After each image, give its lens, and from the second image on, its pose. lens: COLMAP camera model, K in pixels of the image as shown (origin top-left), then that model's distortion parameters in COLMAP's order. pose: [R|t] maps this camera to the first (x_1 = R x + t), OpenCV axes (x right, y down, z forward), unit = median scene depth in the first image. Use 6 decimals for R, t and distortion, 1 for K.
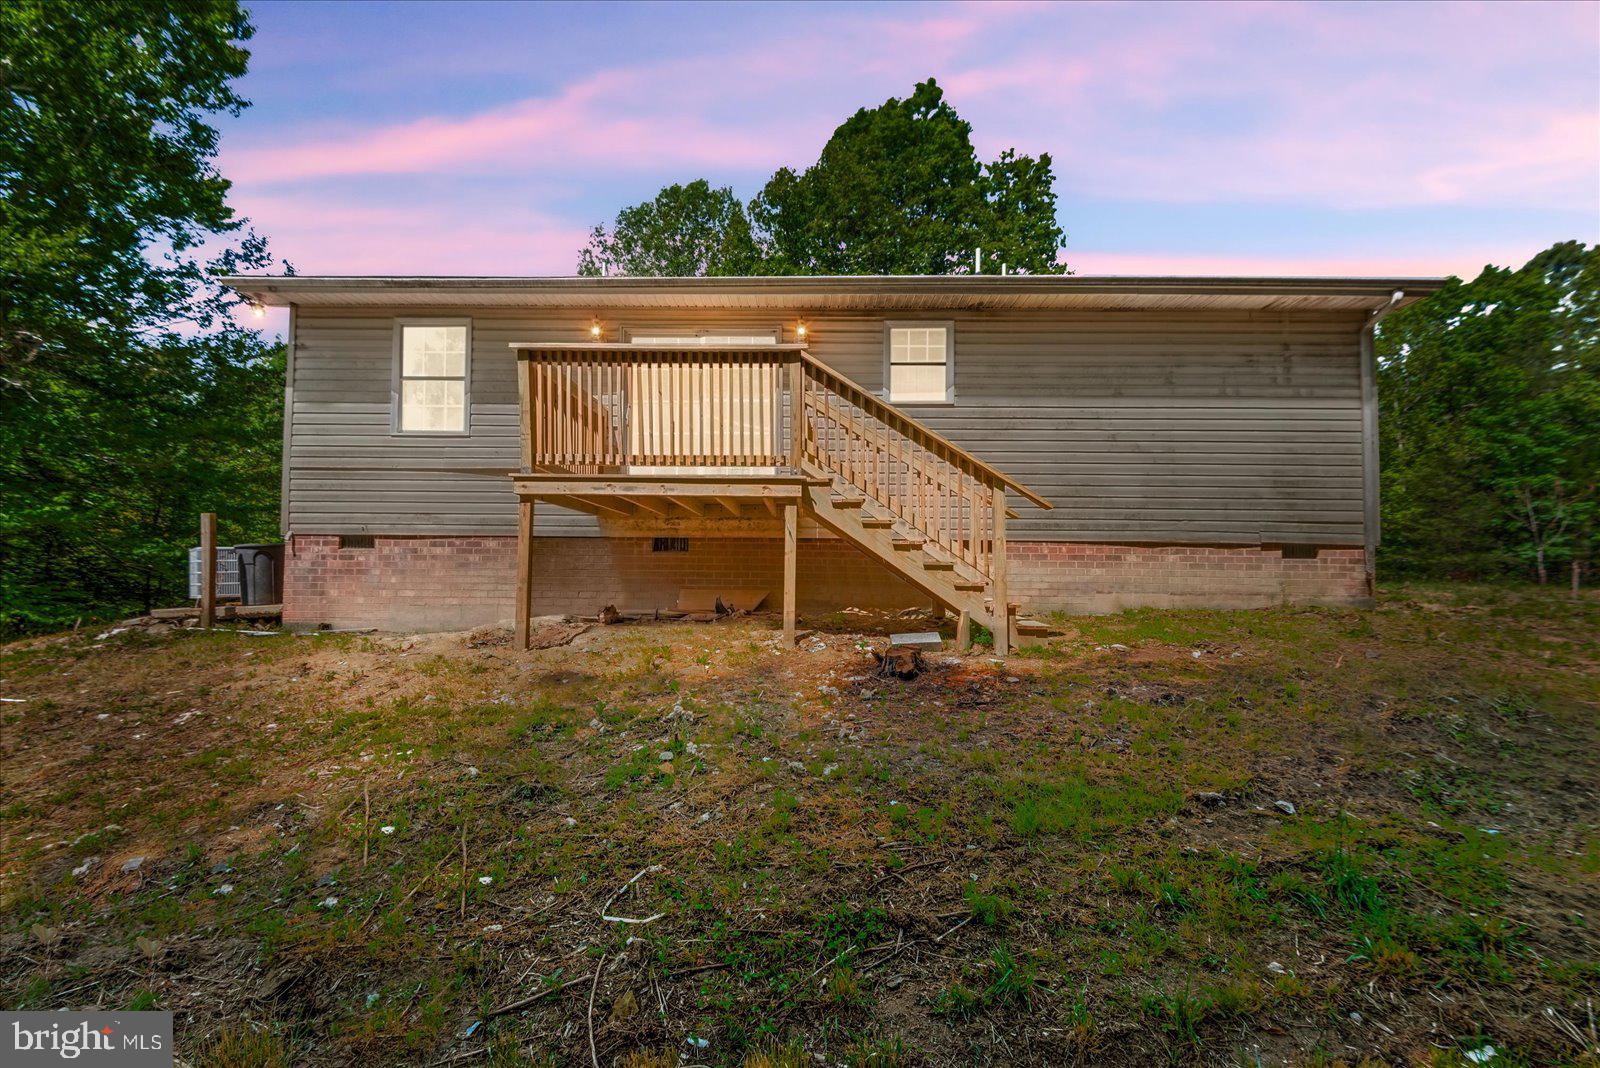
lens RADIAL K [[665.5, 0, 795.9], [0, 665.5, 546.6], [0, 0, 1]] dist [0.000040, -0.000060]
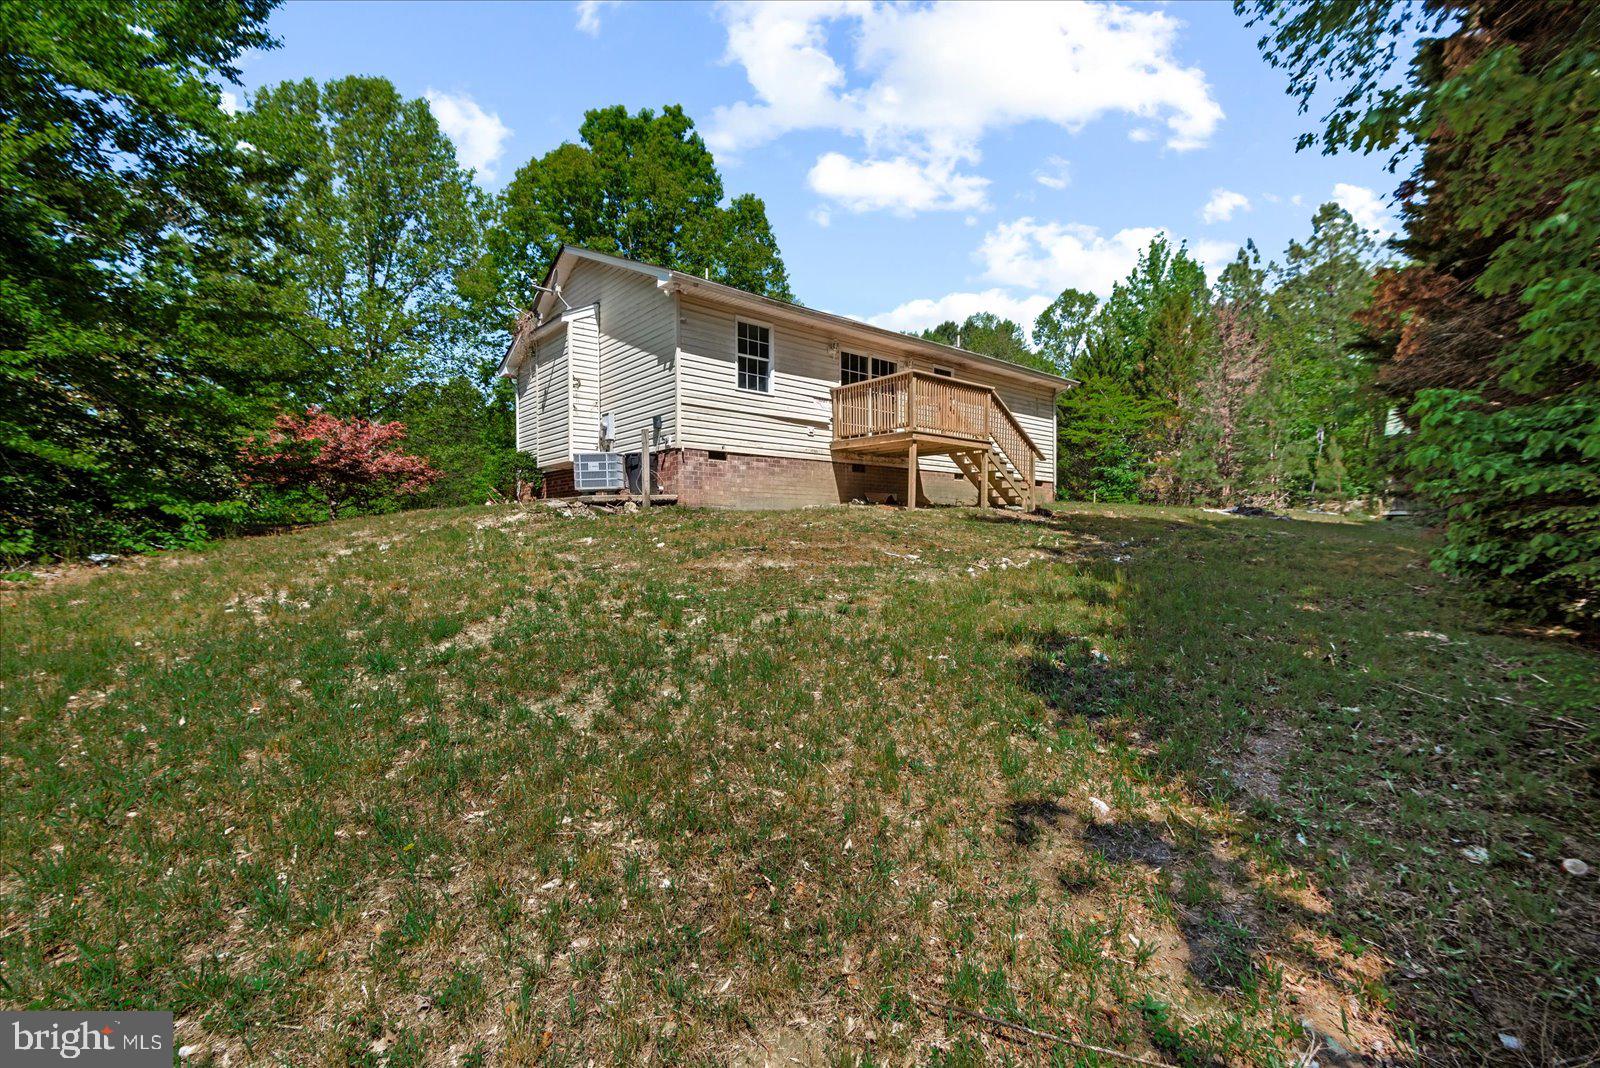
lens RADIAL K [[697.2, 0, 802.4], [0, 697.2, 530.2], [0, 0, 1]] dist [0.026238, -0.018629]
pose [[0.762133, -0.003863, 0.647409, -1.575287], [-0.016081, 0.999561, 0.024895, 0.124428], [-0.647221, -0.029384, 0.761736, -0.384157]]
